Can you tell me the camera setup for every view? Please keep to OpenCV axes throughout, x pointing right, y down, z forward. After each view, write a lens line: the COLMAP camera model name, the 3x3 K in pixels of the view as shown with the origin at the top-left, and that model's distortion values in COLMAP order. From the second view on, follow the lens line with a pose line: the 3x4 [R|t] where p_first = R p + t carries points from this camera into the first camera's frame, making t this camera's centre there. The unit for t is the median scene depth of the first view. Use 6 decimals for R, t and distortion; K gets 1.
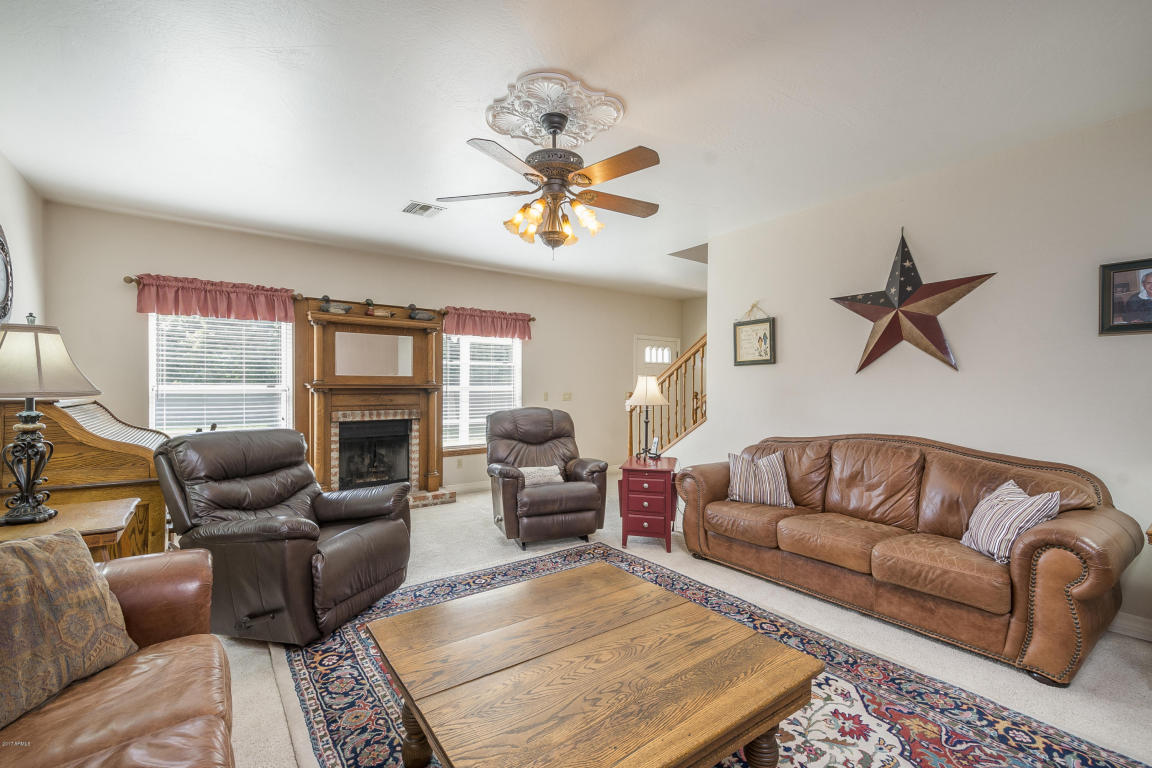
lens RADIAL K [[499.3, 0, 569.8], [0, 499.3, 387.5], [0, 0, 1]] dist [0.005182, -0.000335]
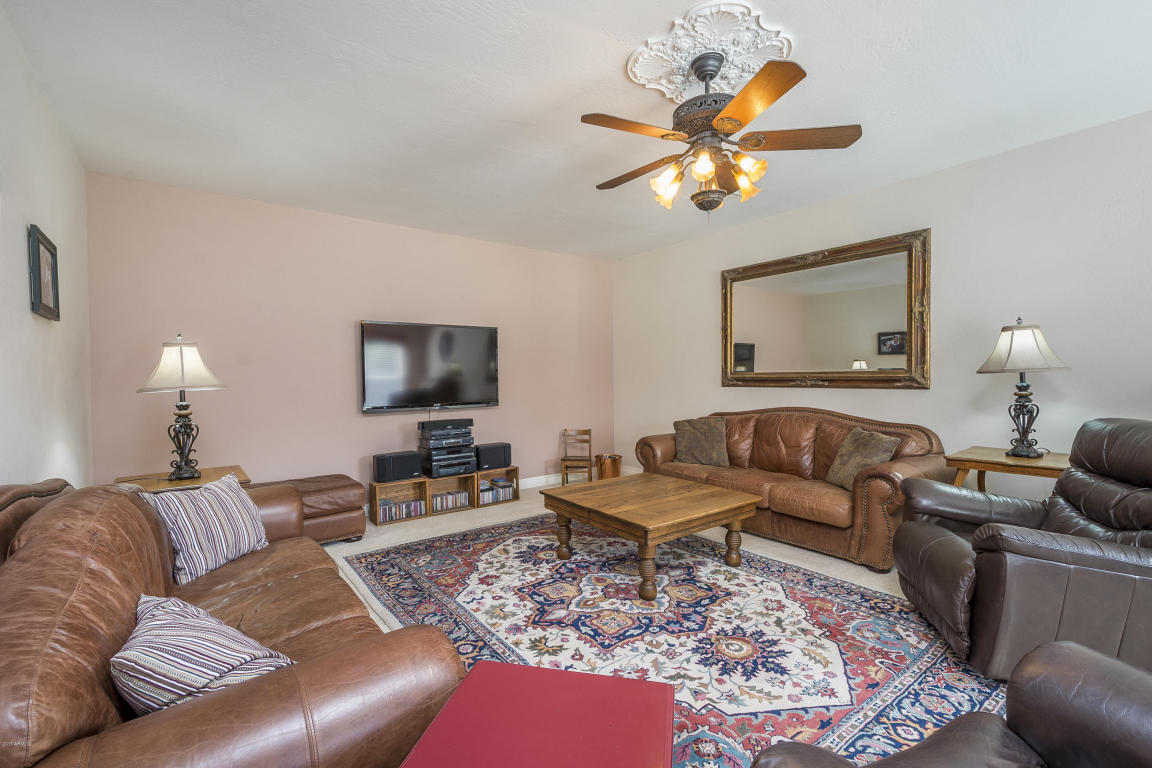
lens RADIAL K [[499.3, 0, 572.6], [0, 499.3, 382.5], [0, 0, 1]] dist [0.005182, -0.000335]
pose [[-0.999513, 0.012210, -0.028708, 0.189204], [0.011628, 0.999725, 0.020362, 0.000077], [0.028949, 0.020018, -0.999380, 1.522295]]
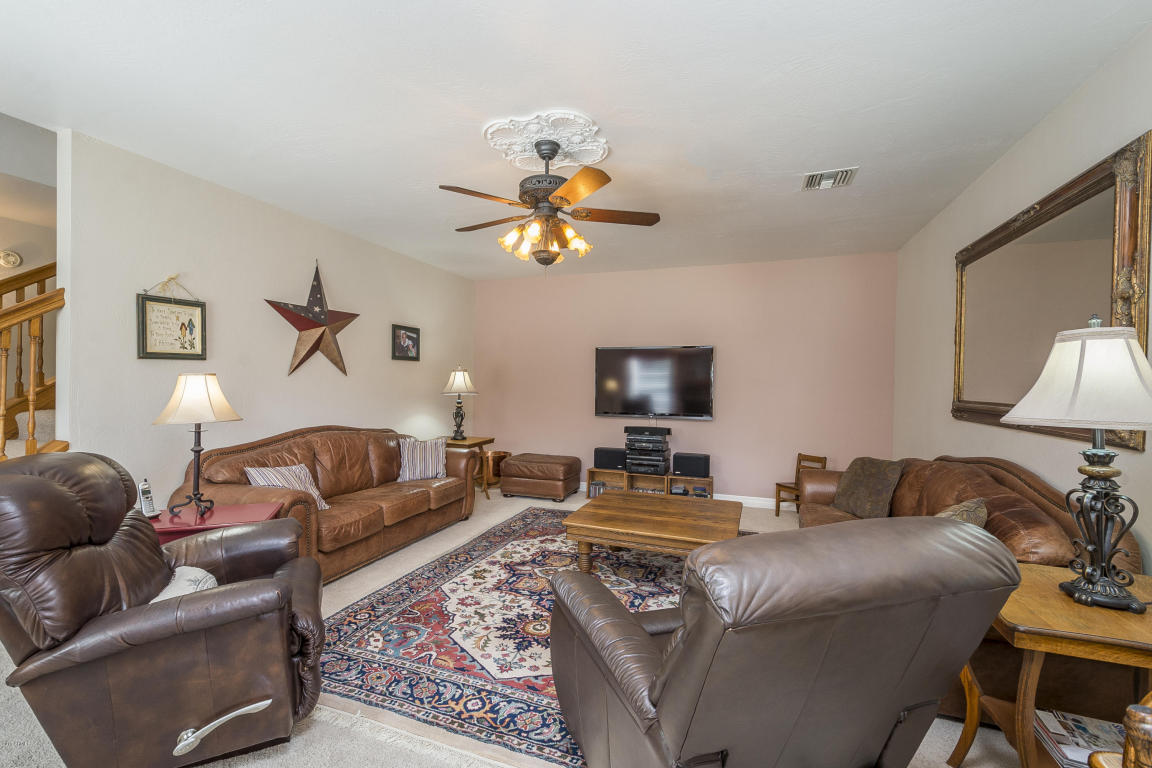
lens RADIAL K [[499.3, 0, 566.5], [0, 499.3, 383.3], [0, 0, 1]] dist [0.005182, -0.000335]
pose [[-0.559485, -0.010778, 0.828770, -0.772831], [-0.009724, 0.999932, 0.006440, -0.027361], [-0.828784, -0.004456, -0.559552, 1.267490]]
